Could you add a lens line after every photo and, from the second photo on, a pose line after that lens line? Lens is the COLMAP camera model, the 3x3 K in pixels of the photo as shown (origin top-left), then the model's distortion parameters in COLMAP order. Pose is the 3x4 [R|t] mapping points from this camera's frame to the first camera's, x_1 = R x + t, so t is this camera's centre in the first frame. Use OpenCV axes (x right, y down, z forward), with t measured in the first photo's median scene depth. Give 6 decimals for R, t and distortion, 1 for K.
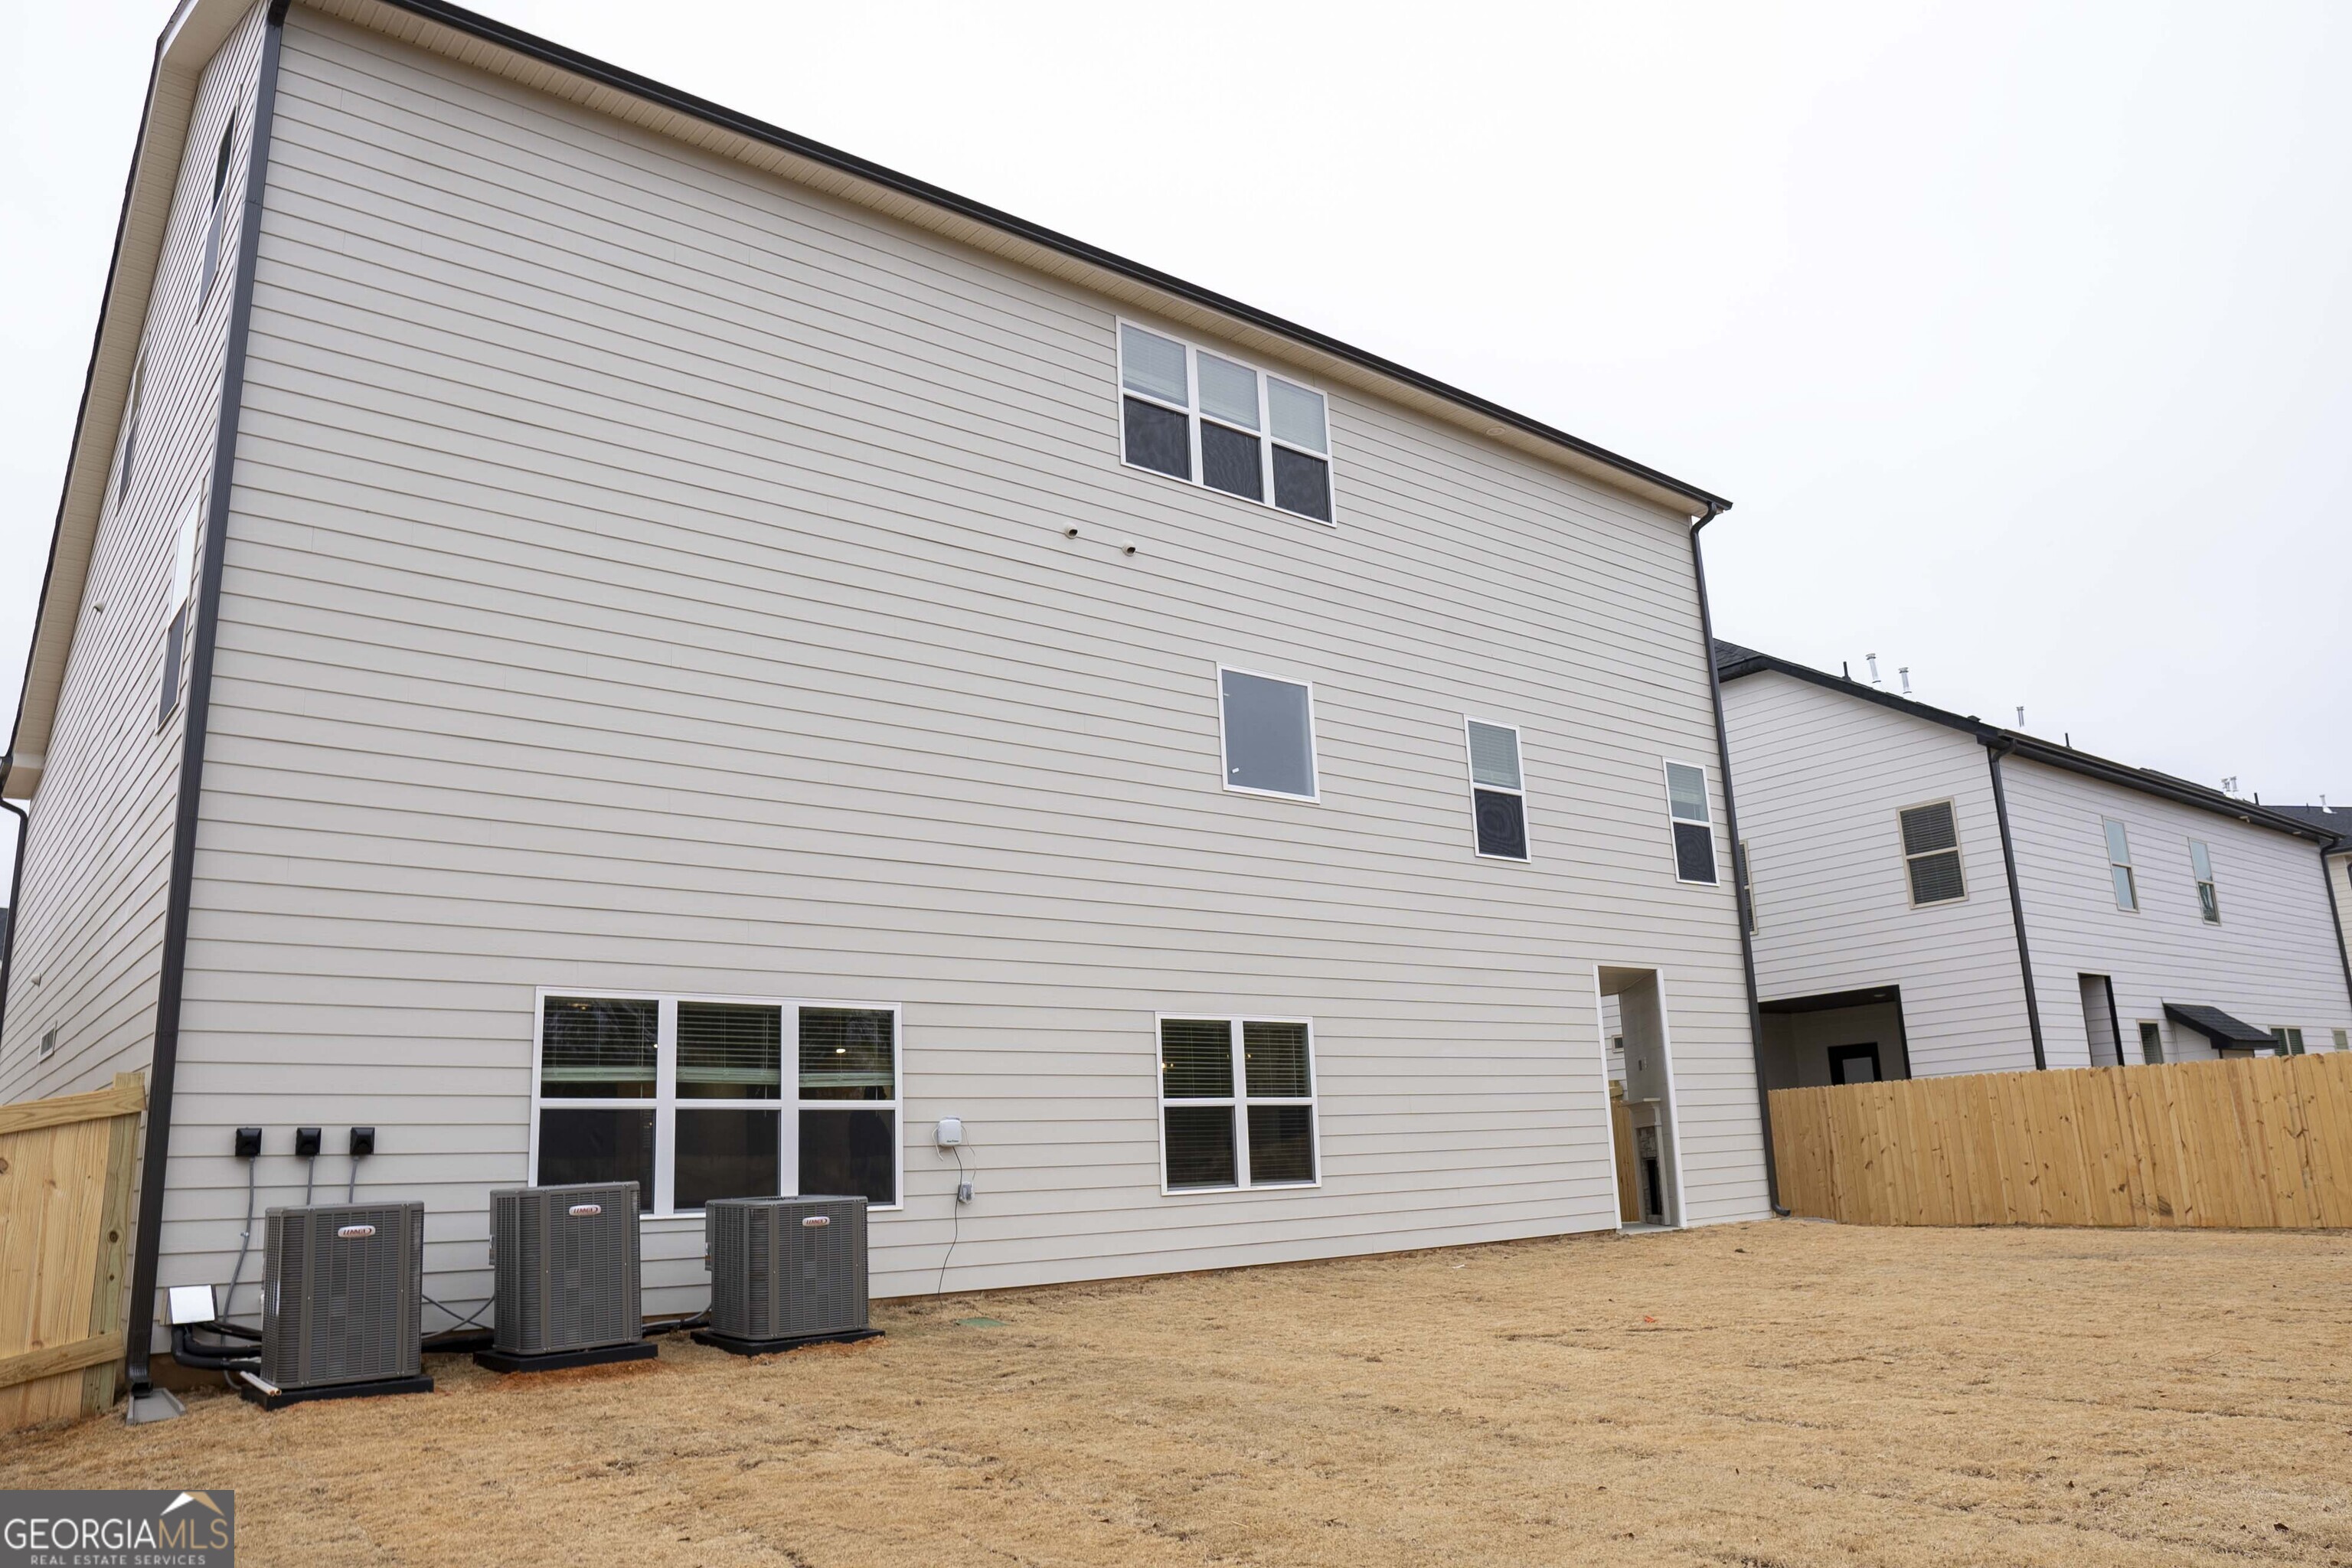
lens RADIAL K [[1658.0, 0, 1181.4], [0, 1658.0, 786.5], [0, 0, 1]] dist [-0.101595, 0.051543]
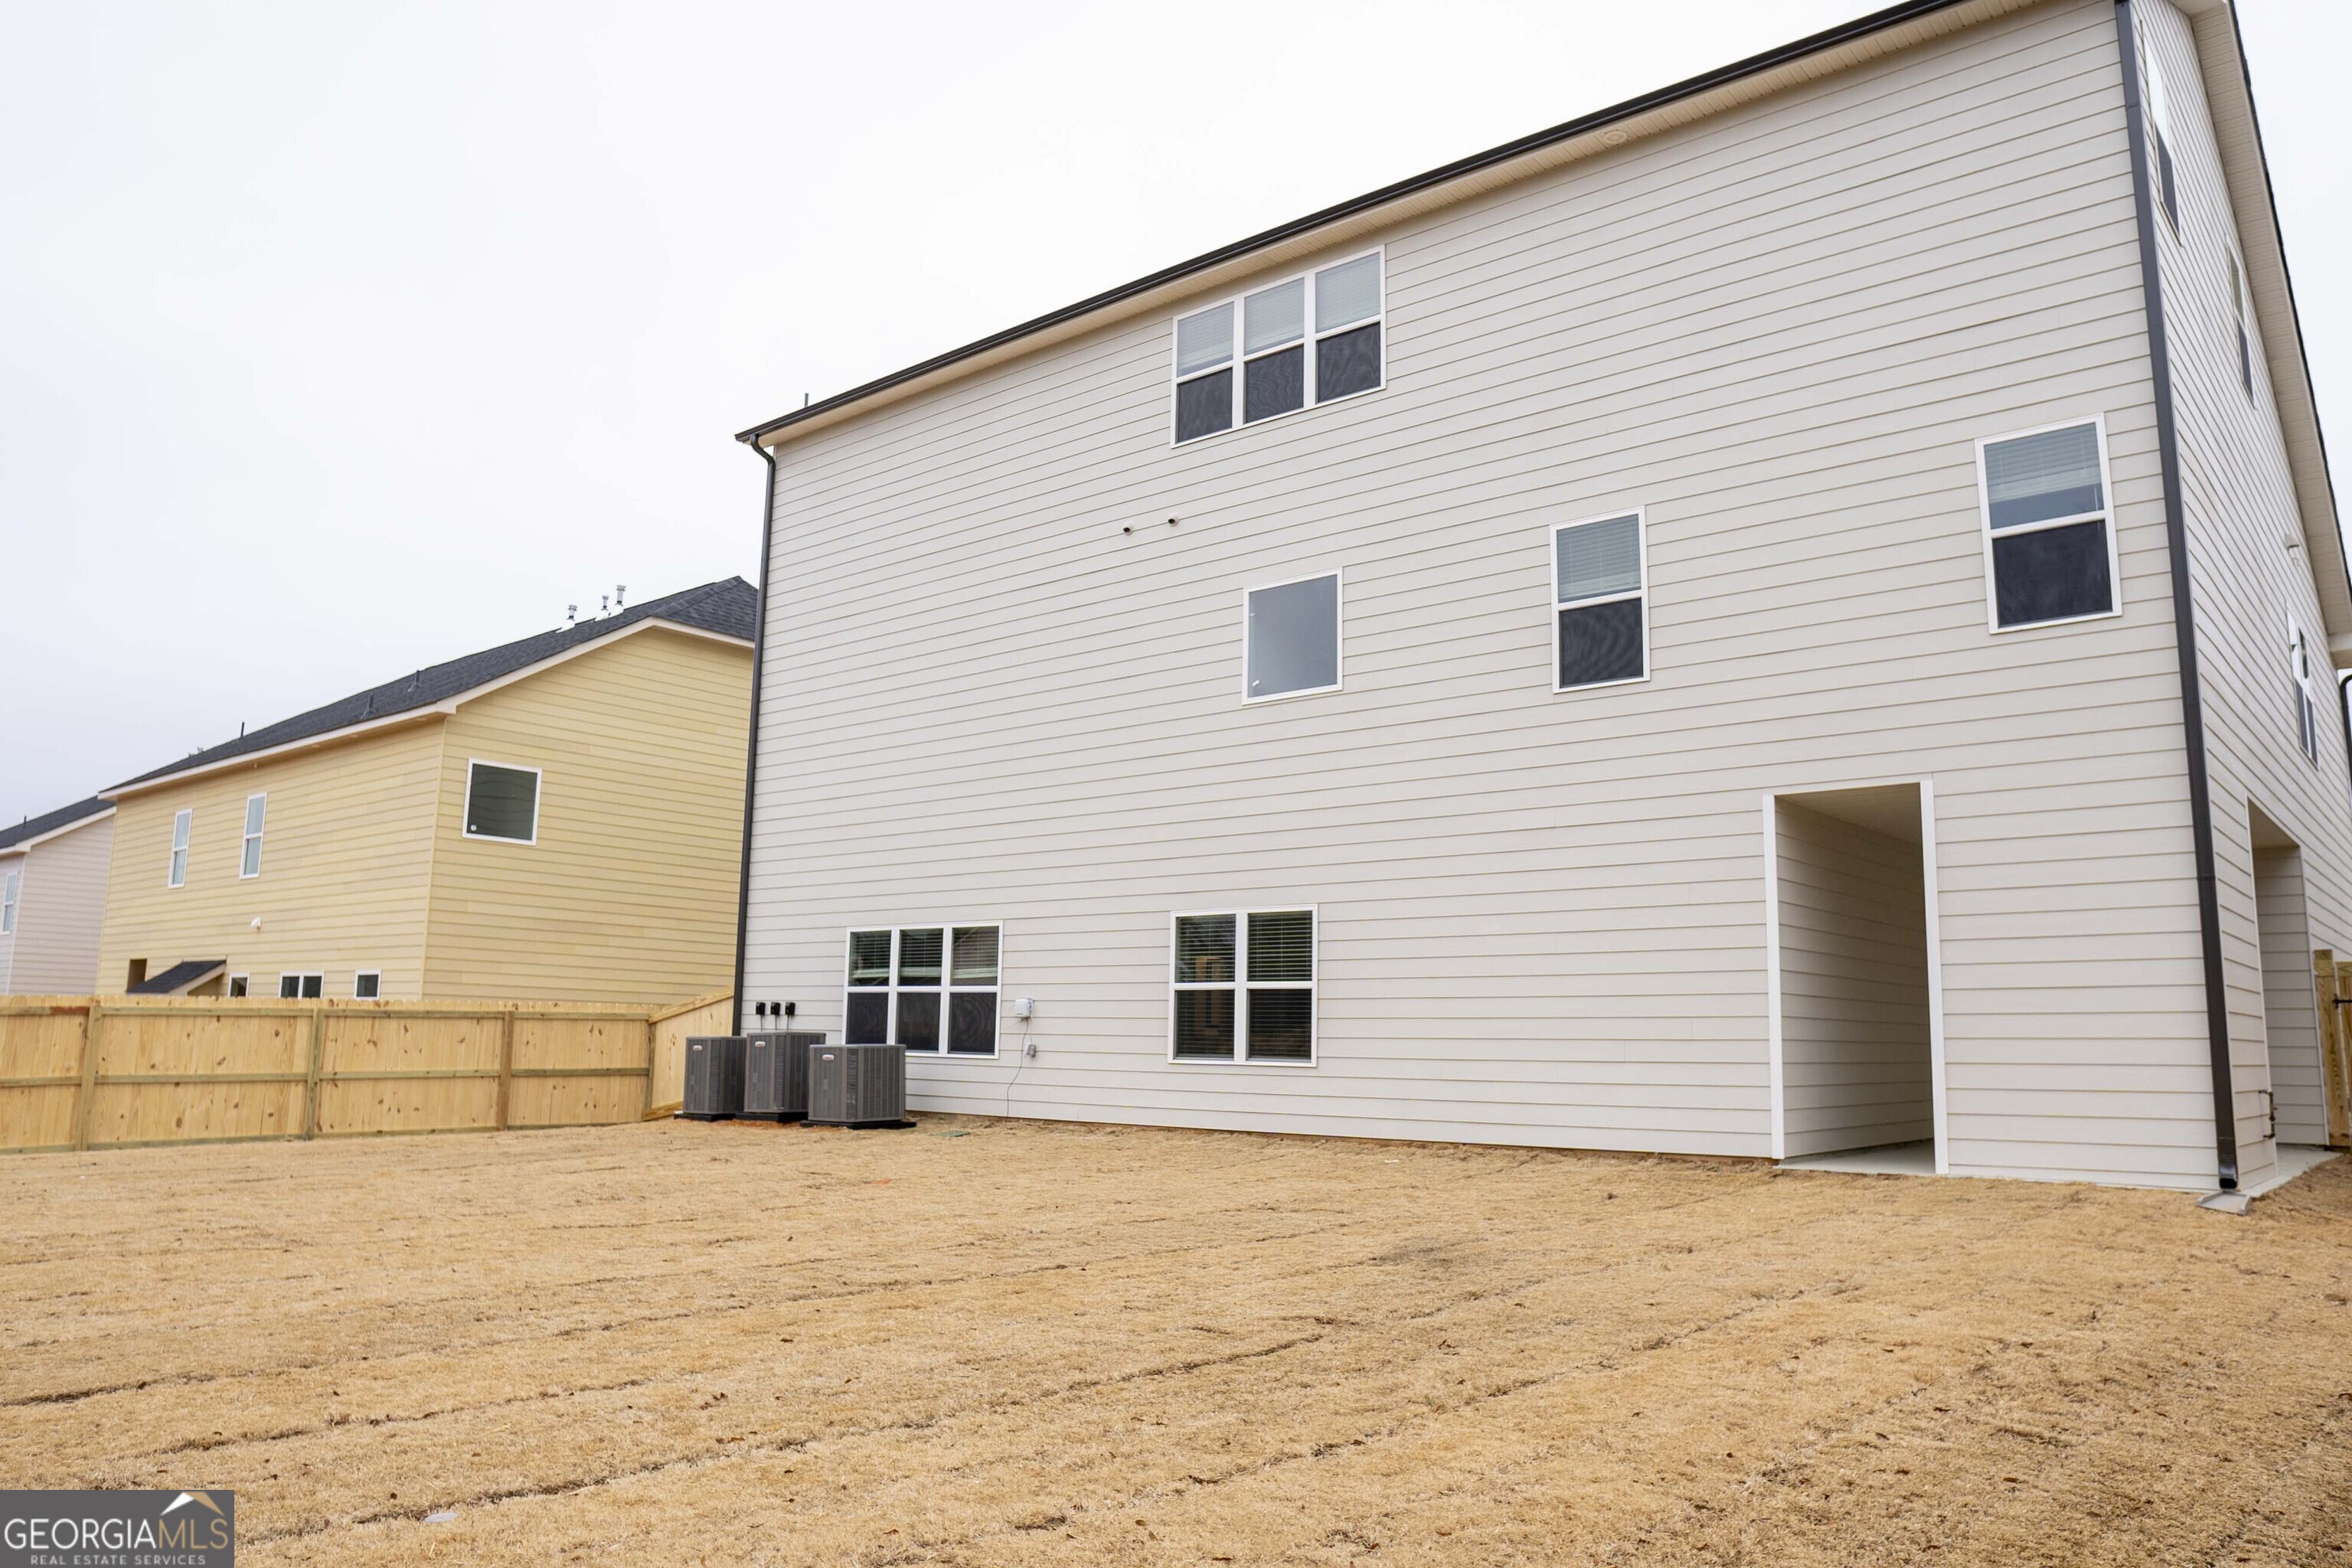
lens RADIAL K [[1658.0, 0, 1178.8], [0, 1658.0, 772.9], [0, 0, 1]] dist [-0.101595, 0.051543]
pose [[0.175801, -0.110727, -0.978179, 1.135471], [0.203441, 0.976290, -0.073950, 0.123820], [0.963175, -0.186001, 0.194160, 0.764568]]
